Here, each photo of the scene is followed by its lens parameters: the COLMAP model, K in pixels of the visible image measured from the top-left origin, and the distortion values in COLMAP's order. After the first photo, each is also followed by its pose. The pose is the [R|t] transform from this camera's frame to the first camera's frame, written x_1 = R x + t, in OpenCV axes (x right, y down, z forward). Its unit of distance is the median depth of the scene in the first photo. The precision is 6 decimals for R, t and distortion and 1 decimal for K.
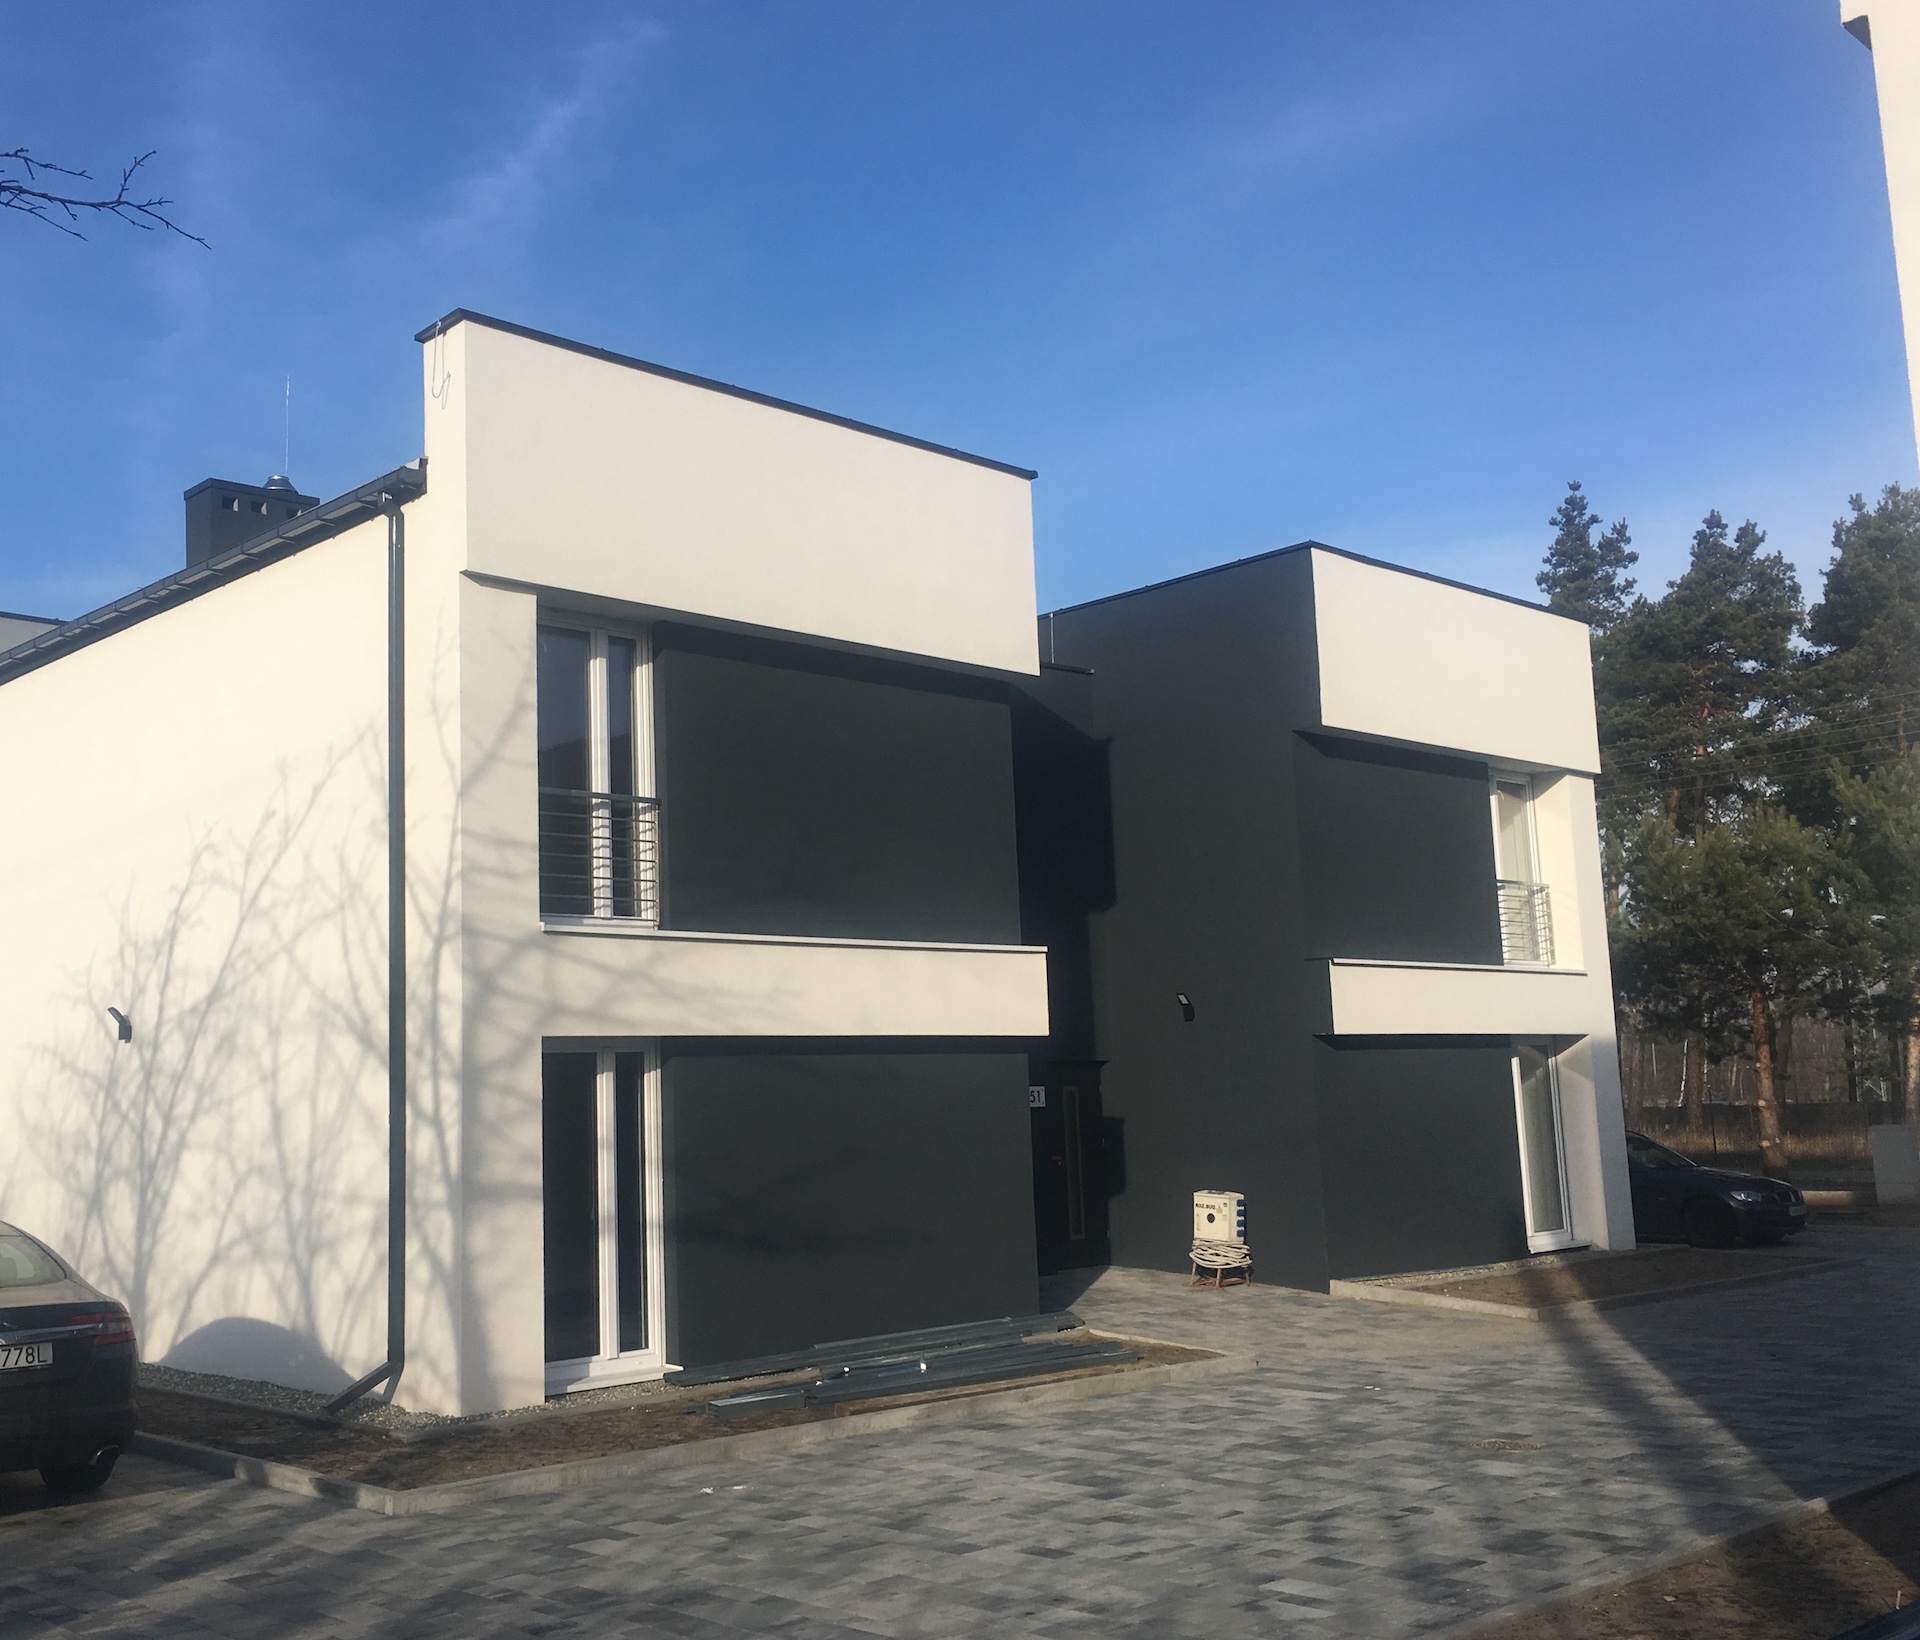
lens RADIAL K [[2009.7, 0, 844.0], [0, 2009.7, 818.4], [0, 0, 1]] dist [0.061169, -0.003251]
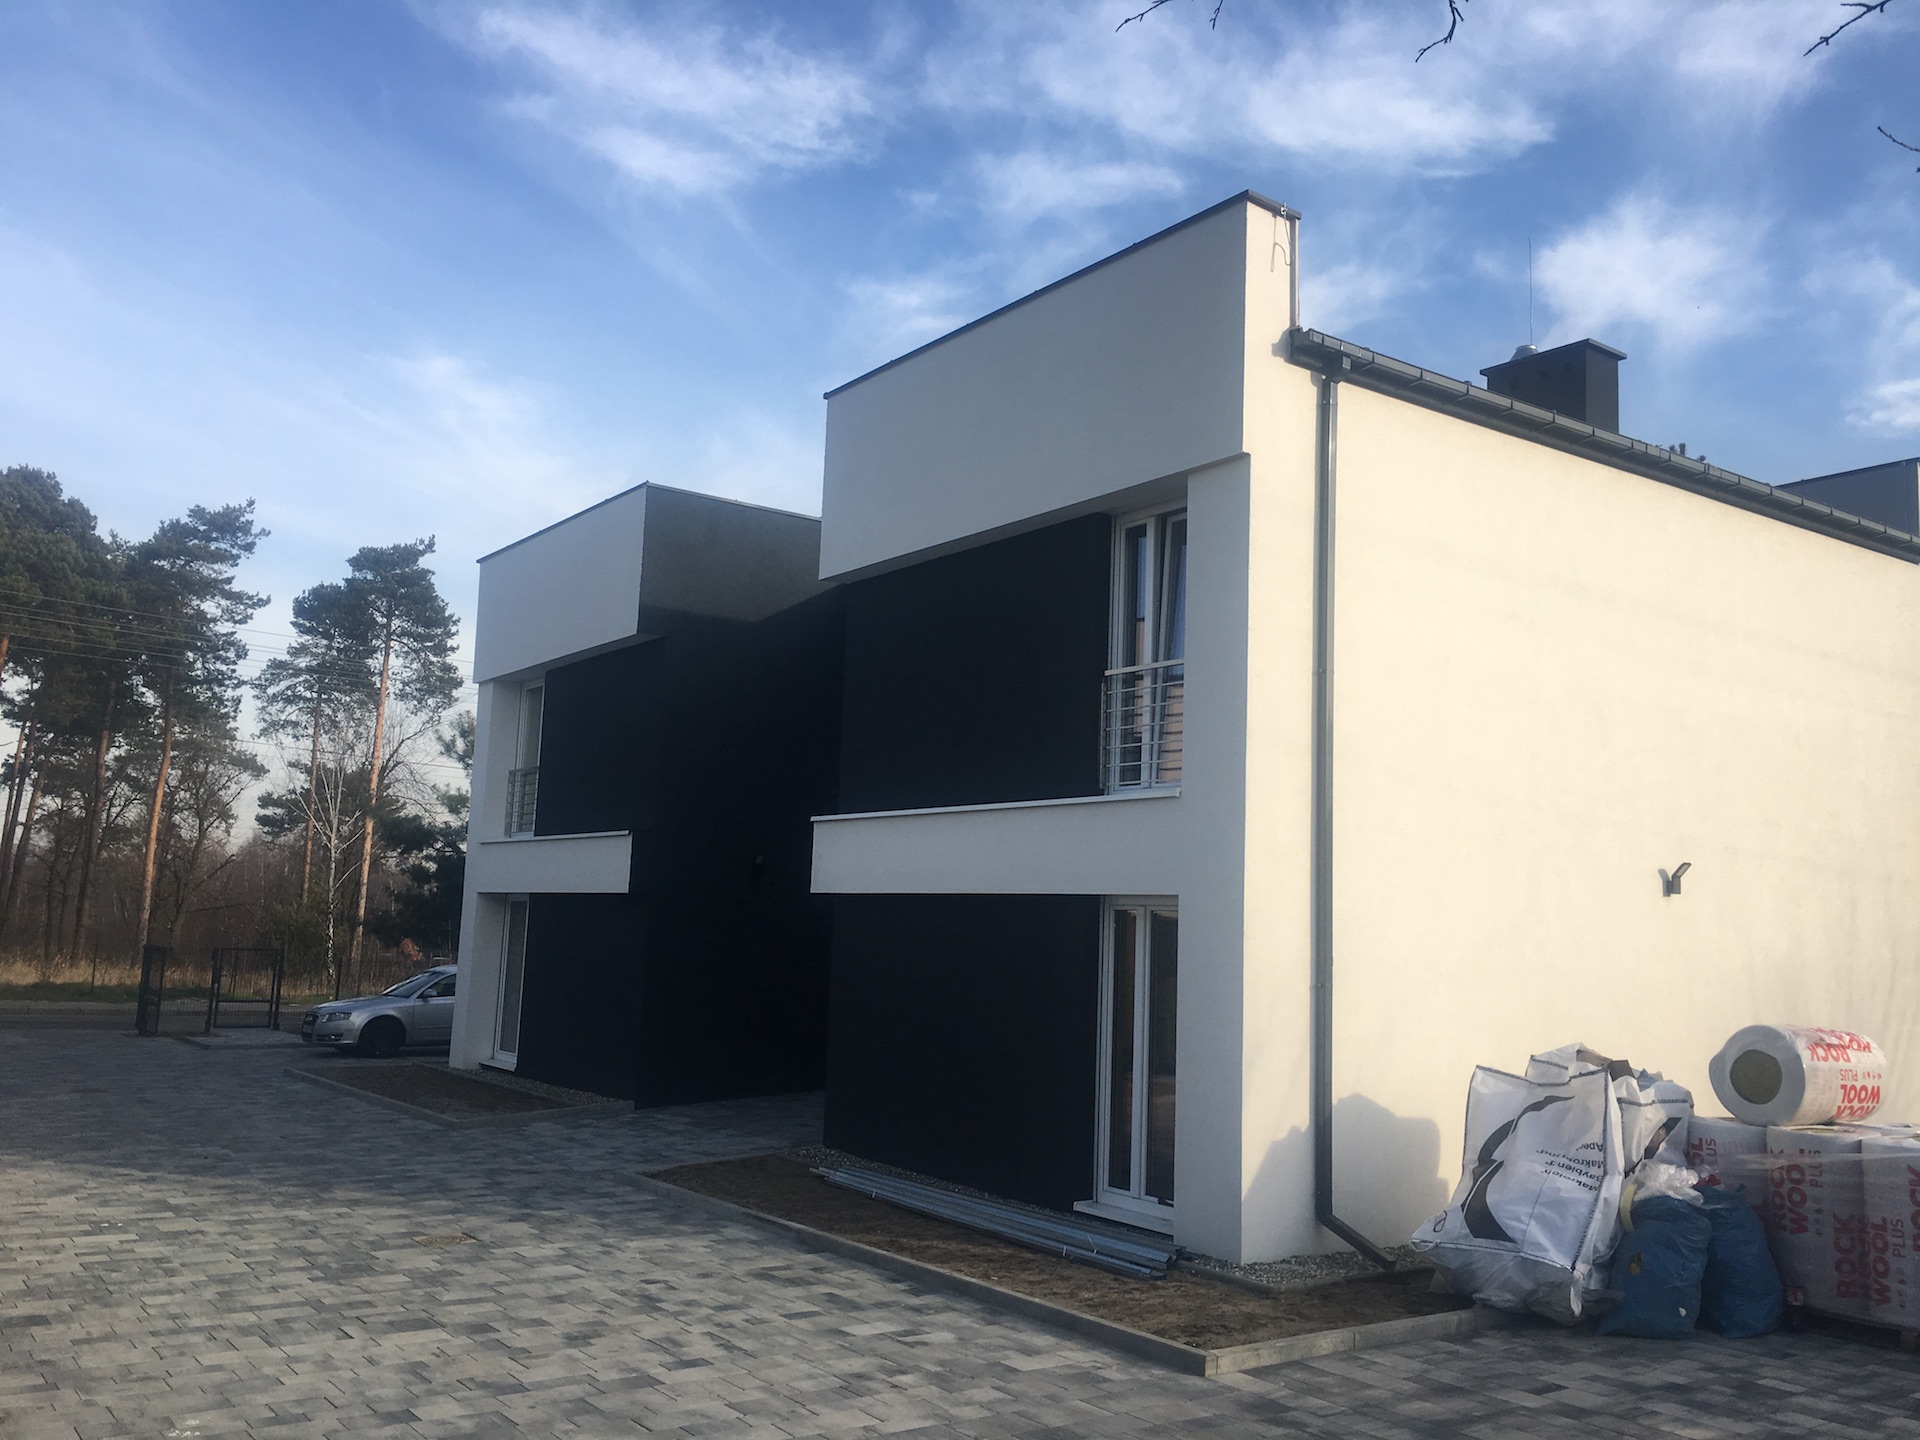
lens RADIAL K [[1620.4, 0, 959.6], [0, 1620.4, 712.3], [0, 0, 1]] dist [0.076774, -0.090663]
pose [[-0.114484, -0.102449, -0.988128, 1.037680], [0.110832, 0.987141, -0.115187, 0.119885], [0.987223, -0.122704, -0.101657, 1.170507]]
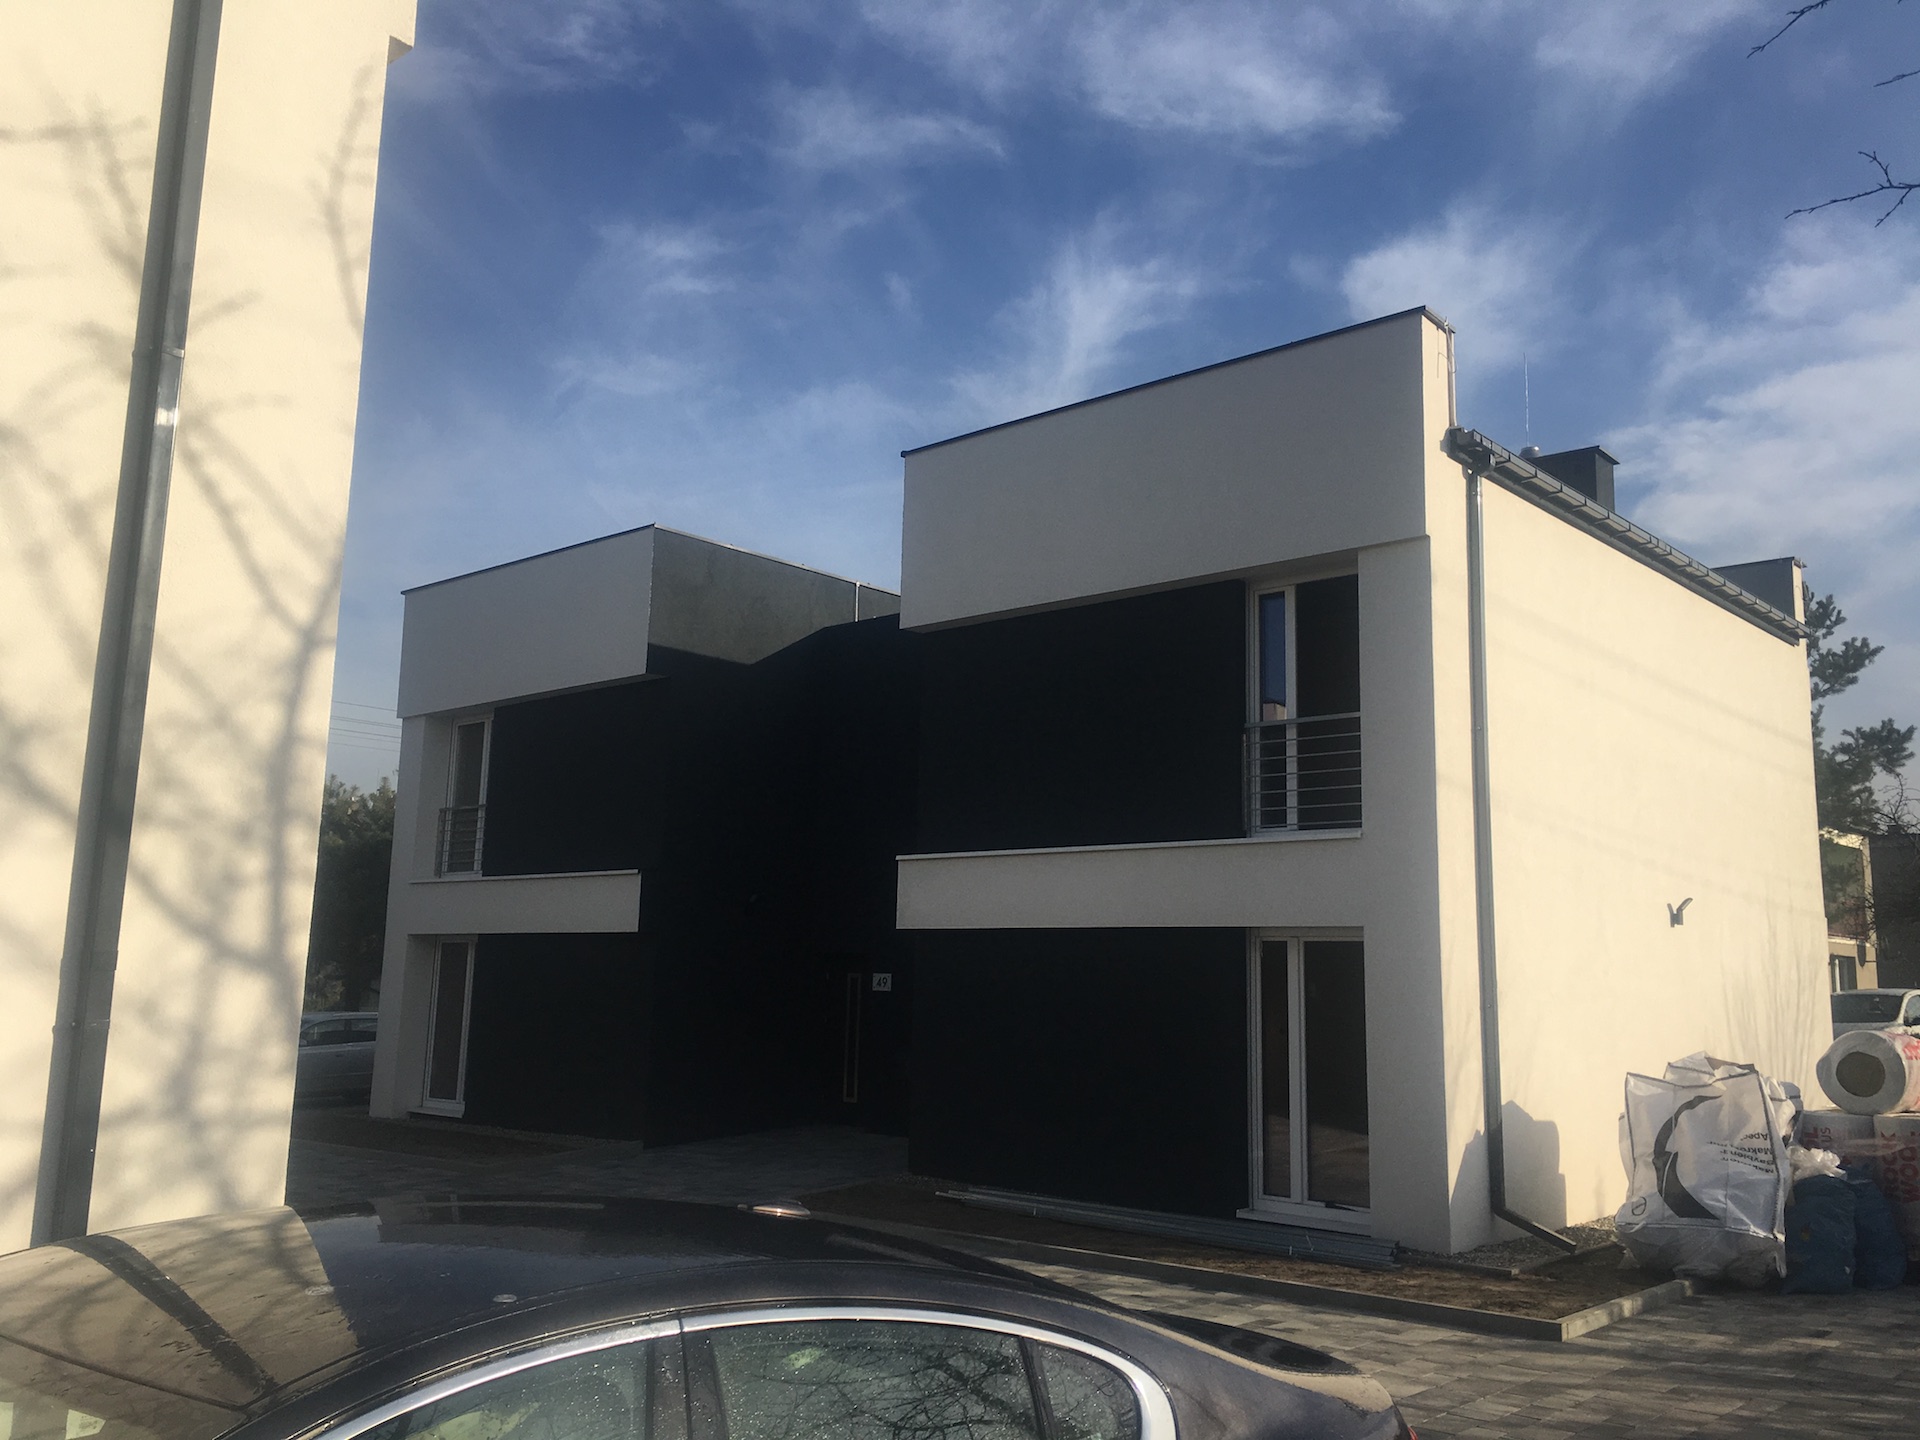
lens RADIAL K [[1612.7, 0, 947.7], [0, 1612.7, 712.5], [0, 0, 1]] dist [0.079275, -0.097884]
pose [[0.096339, -0.129221, -0.986925, 1.083899], [0.116434, 0.986193, -0.117759, 0.098562], [0.988515, -0.103567, 0.110055, 0.951456]]
